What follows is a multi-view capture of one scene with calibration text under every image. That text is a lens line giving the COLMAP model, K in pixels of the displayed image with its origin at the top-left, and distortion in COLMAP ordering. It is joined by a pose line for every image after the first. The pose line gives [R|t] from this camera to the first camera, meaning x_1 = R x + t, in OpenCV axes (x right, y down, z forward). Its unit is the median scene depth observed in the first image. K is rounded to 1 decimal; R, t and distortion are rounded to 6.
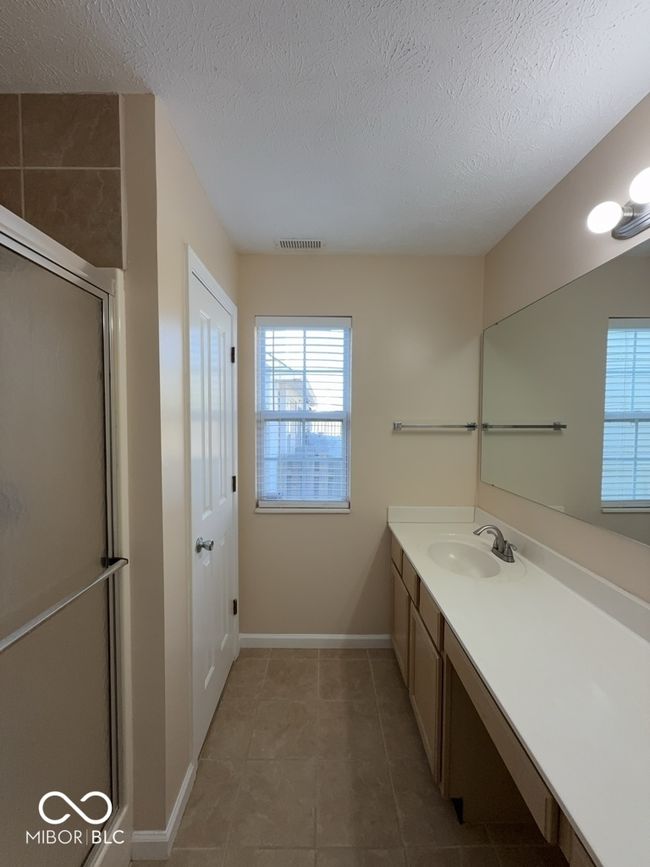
lens RADIAL K [[345.4, 0, 325.0], [0, 345.4, 433.5], [0, 0, 1]] dist [-0.002698, 0.000230]
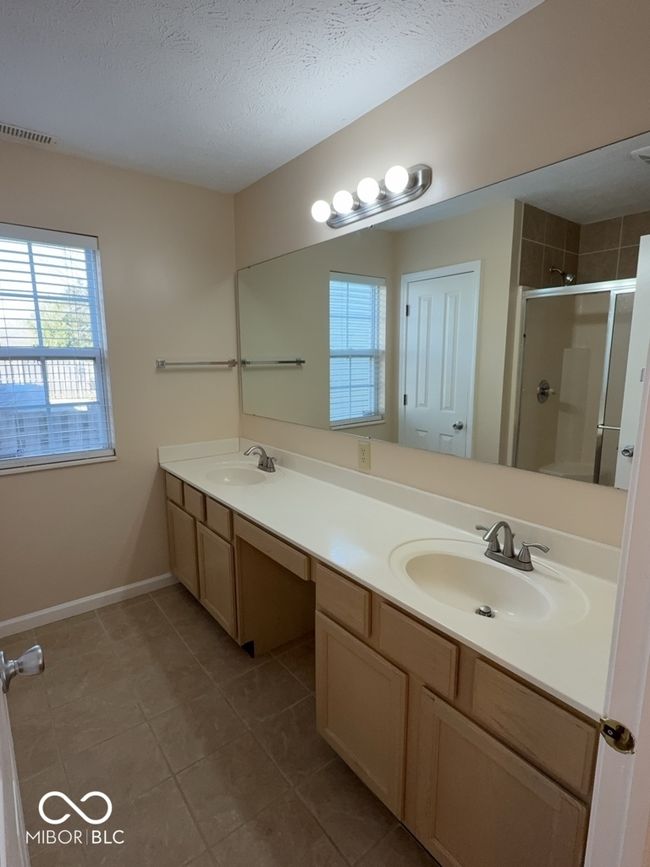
lens RADIAL K [[439.6, 0, 325.0], [0, 439.6, 433.5], [0, 0, 1]] dist [-0.002843, -0.000405]
pose [[0.792304, -0.112068, 0.599746, -0.185971], [0.032606, 0.989359, 0.141797, 0.011754], [-0.609255, -0.092791, 0.787527, -0.263287]]
